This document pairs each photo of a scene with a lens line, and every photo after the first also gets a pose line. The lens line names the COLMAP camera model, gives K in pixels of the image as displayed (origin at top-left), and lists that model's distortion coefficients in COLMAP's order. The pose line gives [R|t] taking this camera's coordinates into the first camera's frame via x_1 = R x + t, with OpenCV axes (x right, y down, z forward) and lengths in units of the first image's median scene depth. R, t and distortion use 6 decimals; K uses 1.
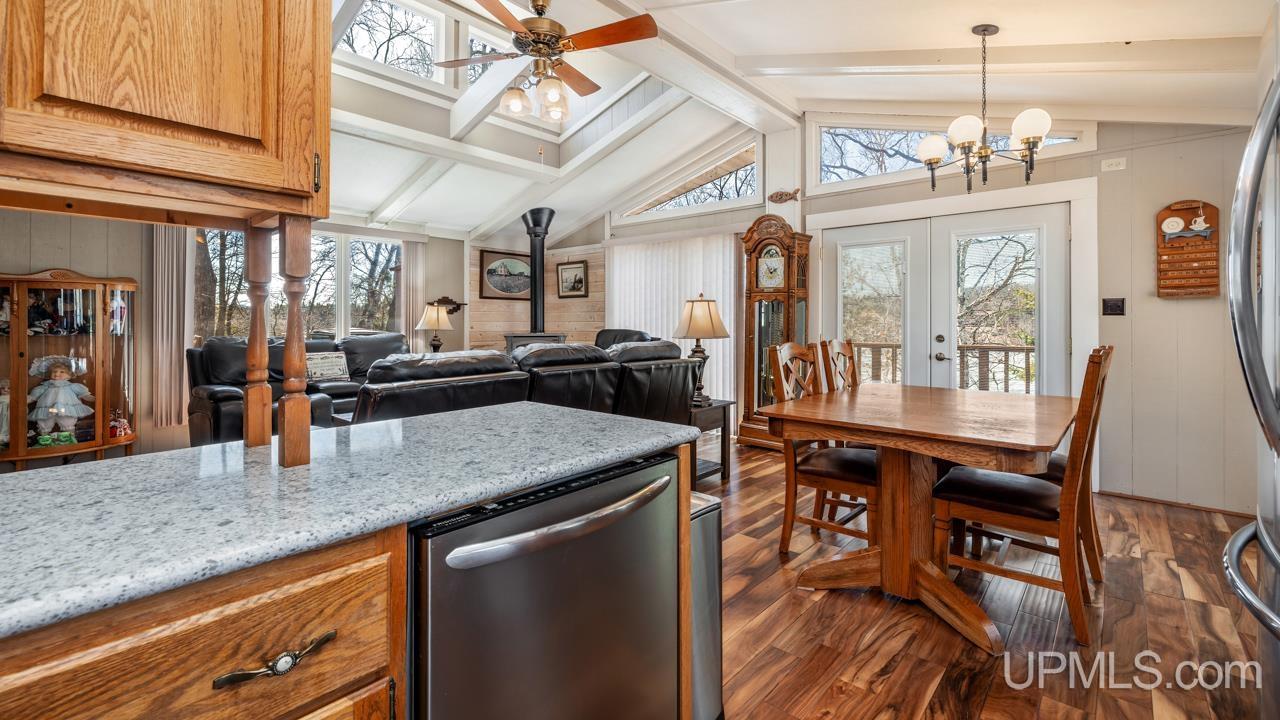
lens RADIAL K [[547.1, 0, 639.3], [0, 547.1, 316.5], [0, 0, 1]] dist [-0.000178, -0.000006]
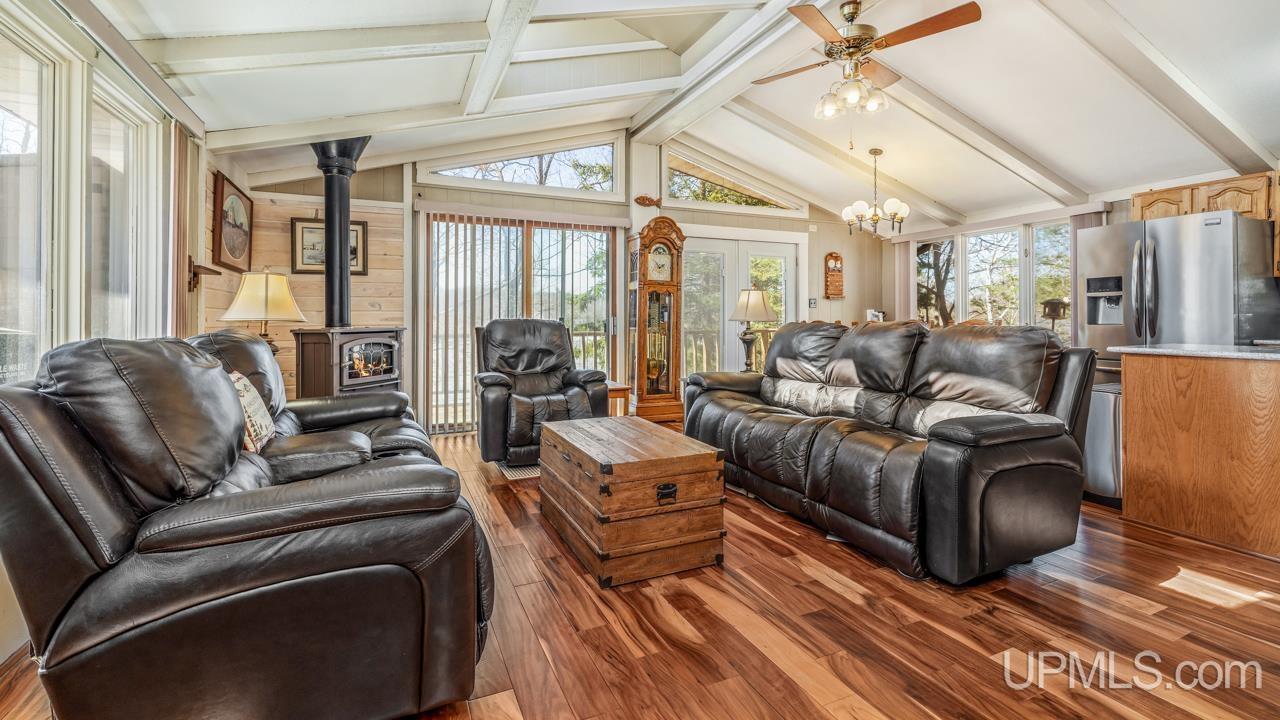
lens RADIAL K [[547.1, 0, 639.3], [0, 547.1, 316.5], [0, 0, 1]] dist [-0.000178, -0.000006]
pose [[0.414250, 0.001241, 0.910162, -1.056805], [-0.002064, 0.999998, -0.000425, 0.029557], [-0.910161, -0.001702, 0.414251, 0.726176]]
